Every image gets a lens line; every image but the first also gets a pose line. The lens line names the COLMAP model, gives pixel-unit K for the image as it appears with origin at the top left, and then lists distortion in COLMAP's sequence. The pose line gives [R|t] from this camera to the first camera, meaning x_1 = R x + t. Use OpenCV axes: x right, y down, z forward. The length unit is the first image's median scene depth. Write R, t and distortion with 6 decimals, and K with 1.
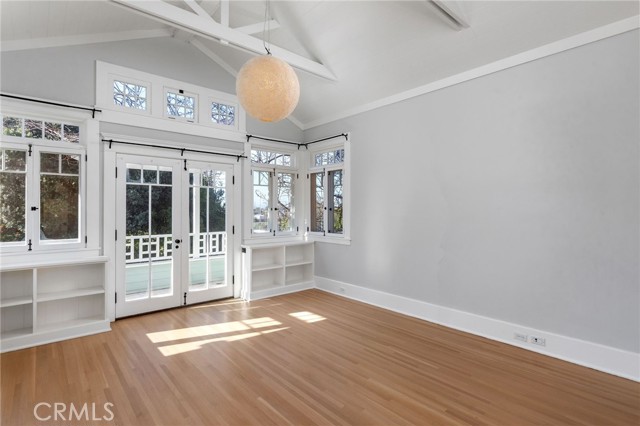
lens RADIAL K [[319.8, 0, 321.2], [0, 319.8, 210.1], [0, 0, 1]] dist [-0.000913, -0.000216]
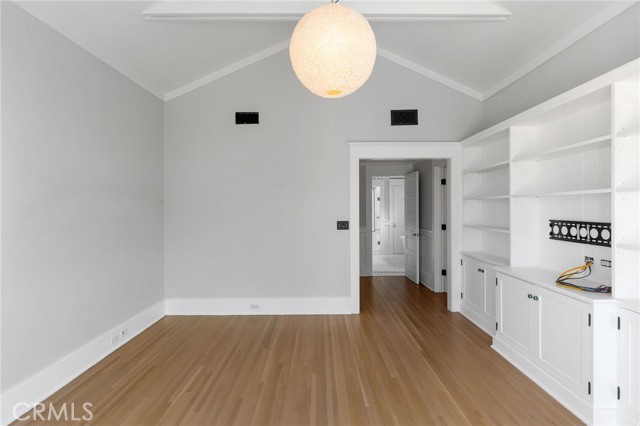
lens RADIAL K [[319.8, 0, 321.2], [0, 319.8, 210.2], [0, 0, 1]] dist [-0.000913, -0.000216]
pose [[-0.750222, -0.001711, 0.661184, -0.617792], [0.007461, 0.999911, 0.011052, -0.022078], [-0.661144, 0.013225, -0.750142, 1.528925]]
